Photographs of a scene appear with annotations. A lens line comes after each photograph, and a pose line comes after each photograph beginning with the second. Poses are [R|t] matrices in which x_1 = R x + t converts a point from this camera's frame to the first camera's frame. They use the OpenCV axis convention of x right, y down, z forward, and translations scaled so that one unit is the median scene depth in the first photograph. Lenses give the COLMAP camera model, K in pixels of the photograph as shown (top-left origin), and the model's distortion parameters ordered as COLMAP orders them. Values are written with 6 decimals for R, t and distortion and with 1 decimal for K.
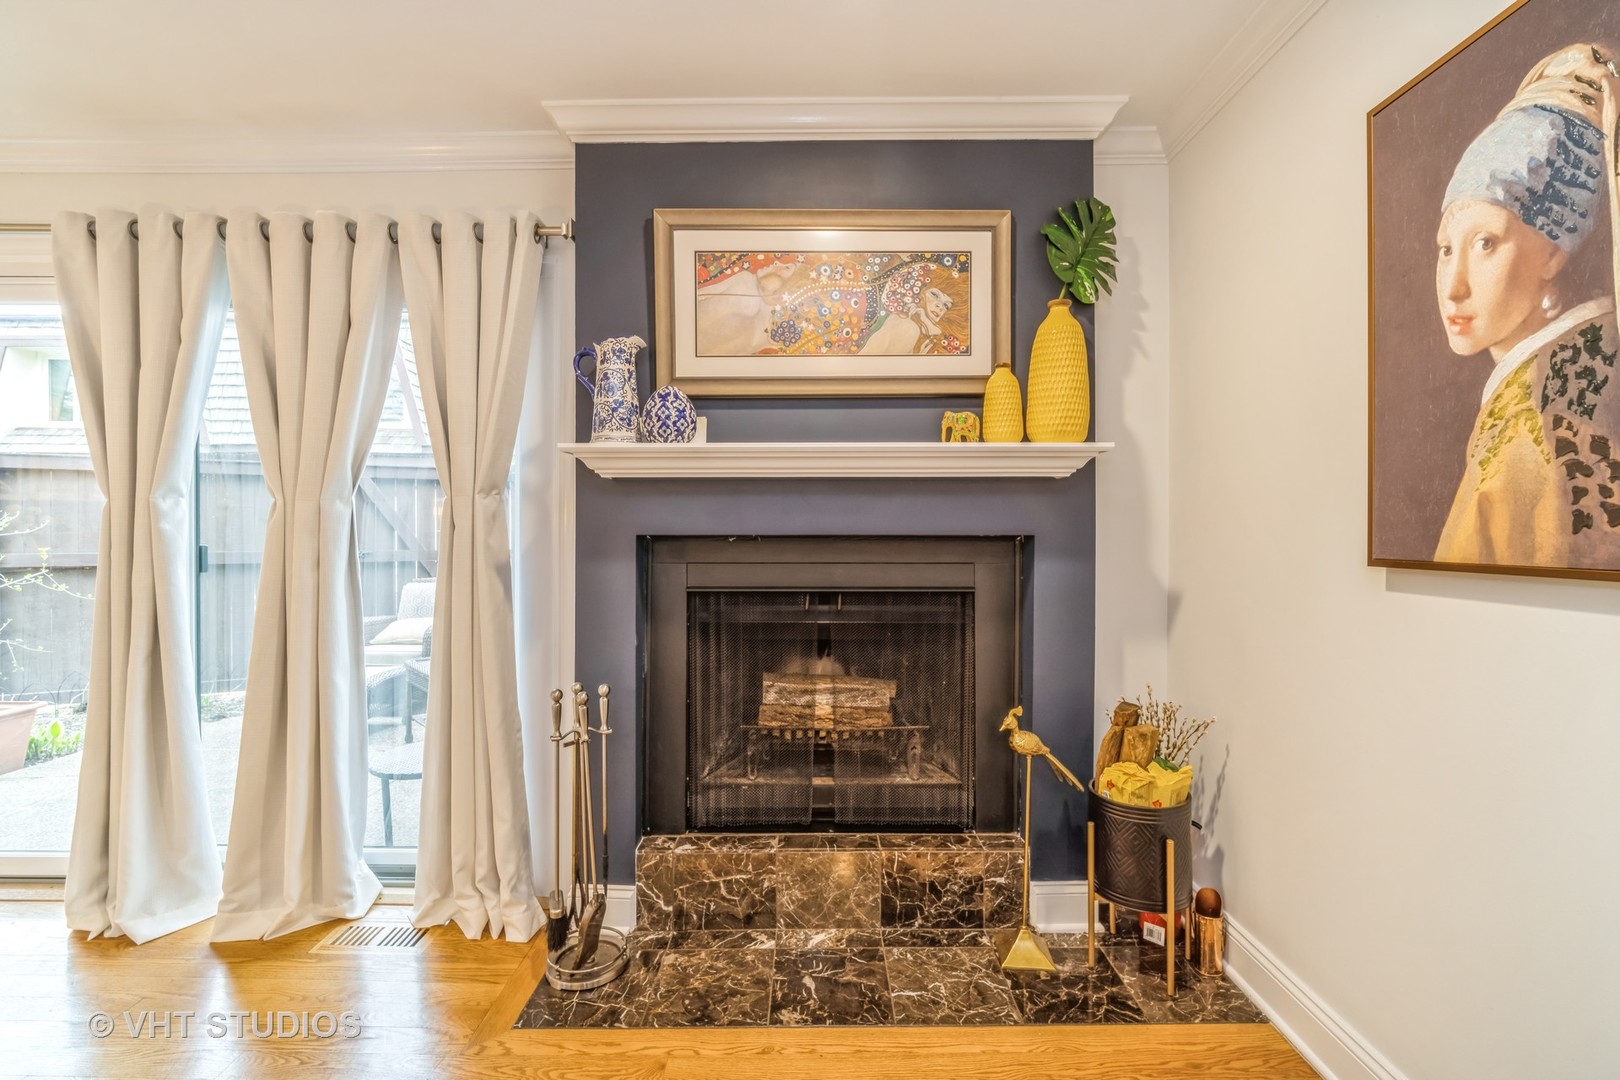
lens RADIAL K [[699.3, 0, 809.2], [0, 699.3, 534.7], [0, 0, 1]] dist [-0.005210, -0.000219]
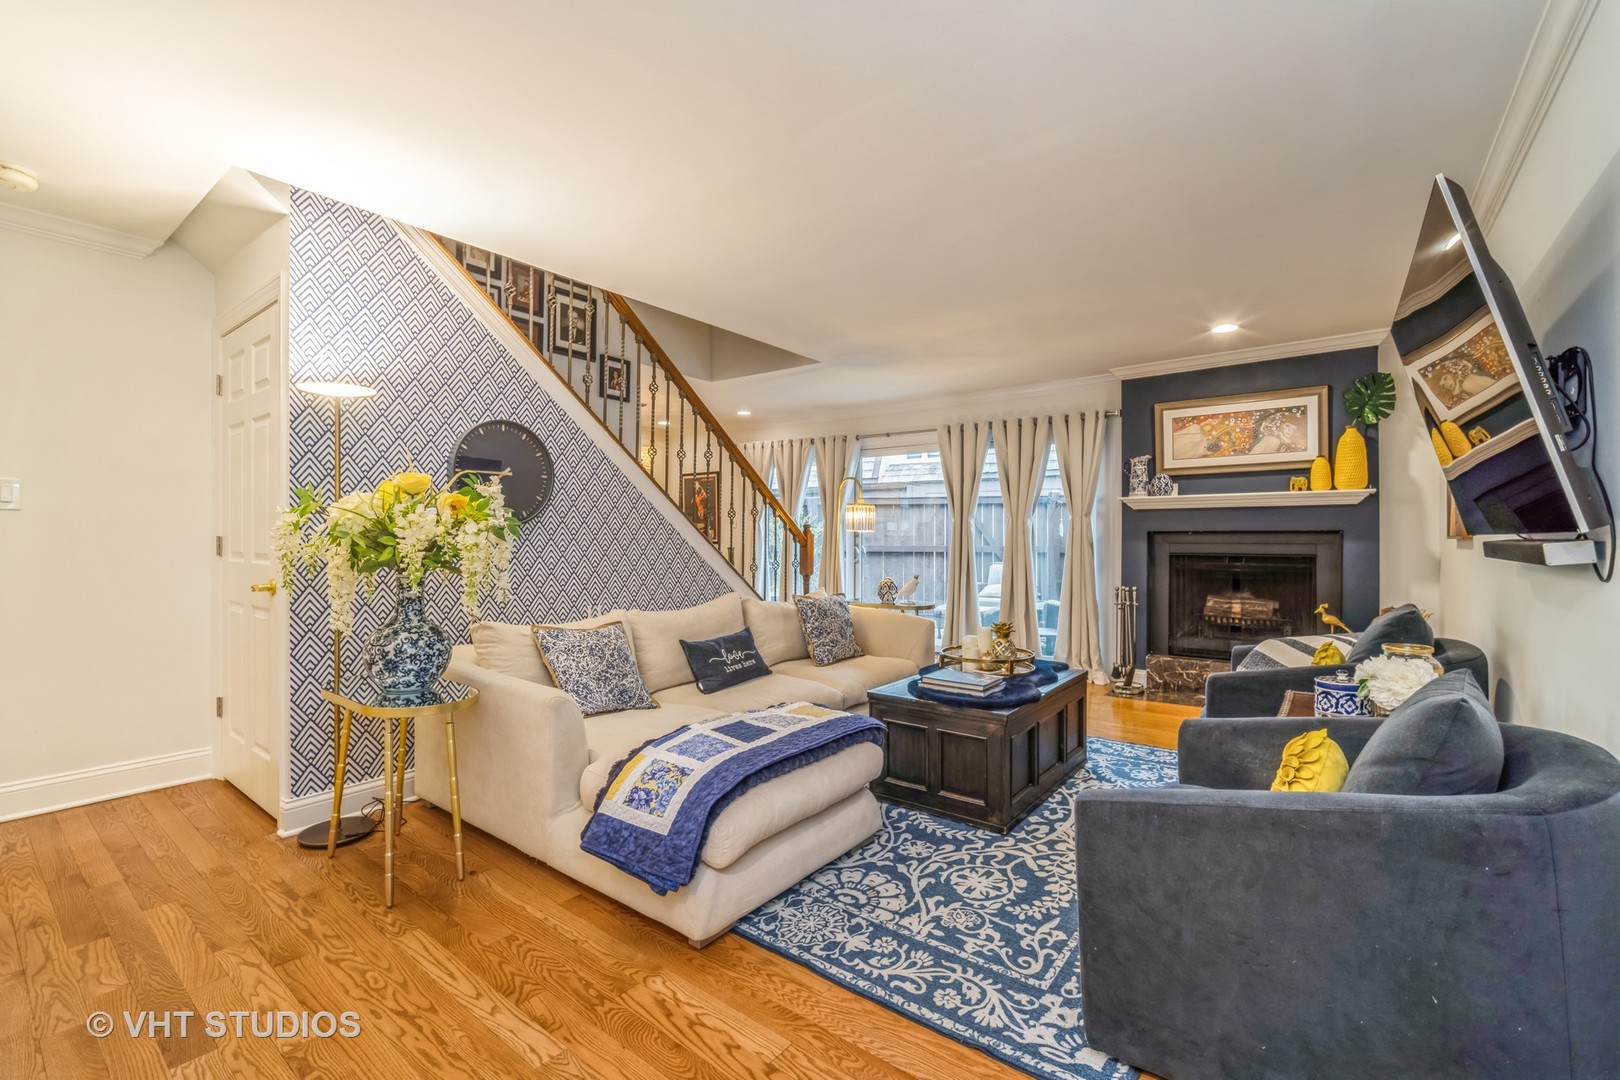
lens RADIAL K [[699.3, 0, 814.9], [0, 699.3, 539.6], [0, 0, 1]] dist [-0.005210, -0.000219]
pose [[0.795563, 0.000439, -0.605871, 0.330225], [-0.002023, 0.999996, -0.001931, 0.037977], [0.605868, 0.002762, 0.795560, -1.752576]]
